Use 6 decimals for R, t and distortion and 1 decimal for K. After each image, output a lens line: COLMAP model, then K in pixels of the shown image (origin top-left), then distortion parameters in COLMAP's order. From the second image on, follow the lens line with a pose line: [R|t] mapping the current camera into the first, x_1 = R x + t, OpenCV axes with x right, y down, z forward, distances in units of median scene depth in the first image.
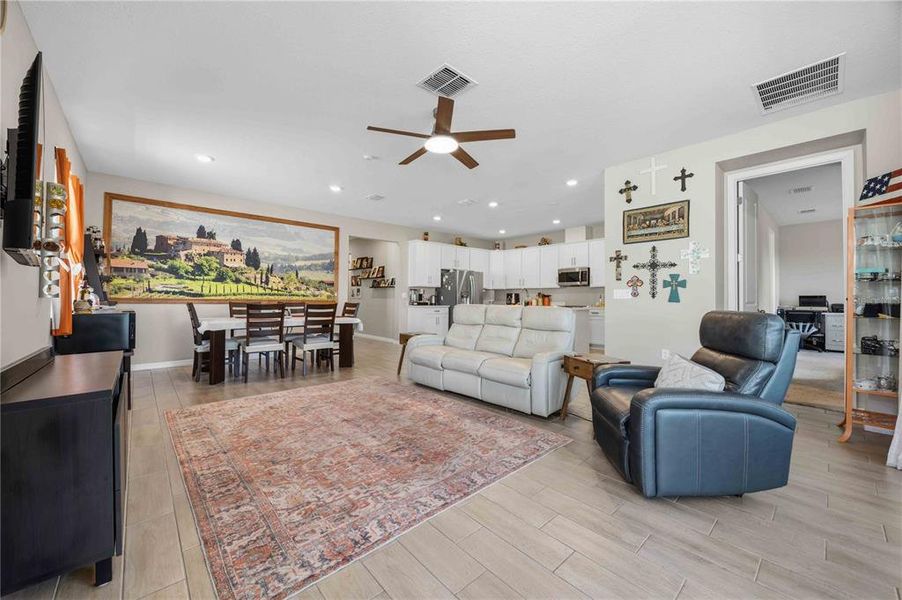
lens RADIAL K [[343.0, 0, 452.8], [0, 343.0, 296.5], [0, 0, 1]] dist [-0.003248, 0.000037]
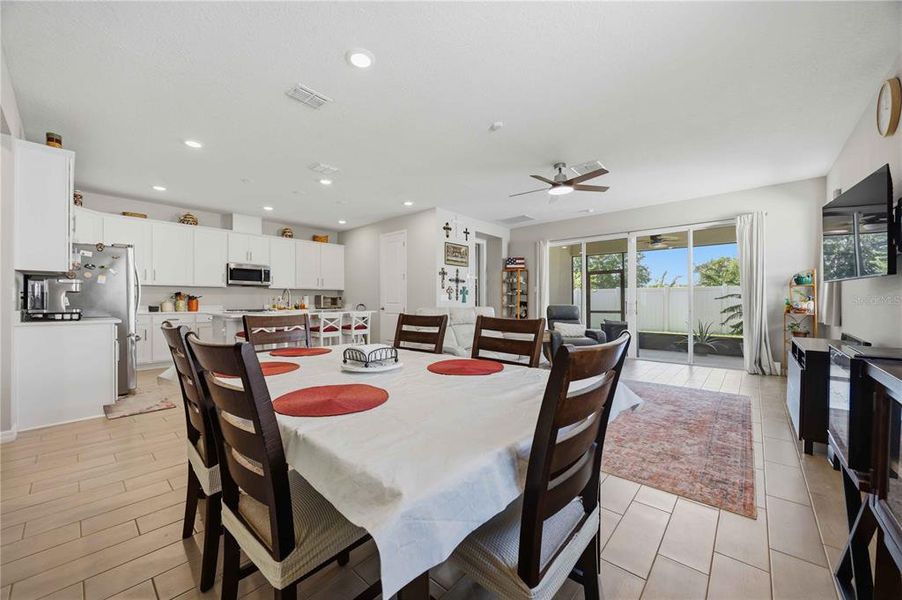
lens RADIAL K [[343.0, 0, 445.9], [0, 343.0, 300.9], [0, 0, 1]] dist [-0.003248, 0.000037]
pose [[-0.096535, -0.003977, 0.995322, -1.031677], [-0.004241, 0.999985, 0.003584, 0.001114], [-0.995321, -0.003875, -0.096550, 1.194246]]
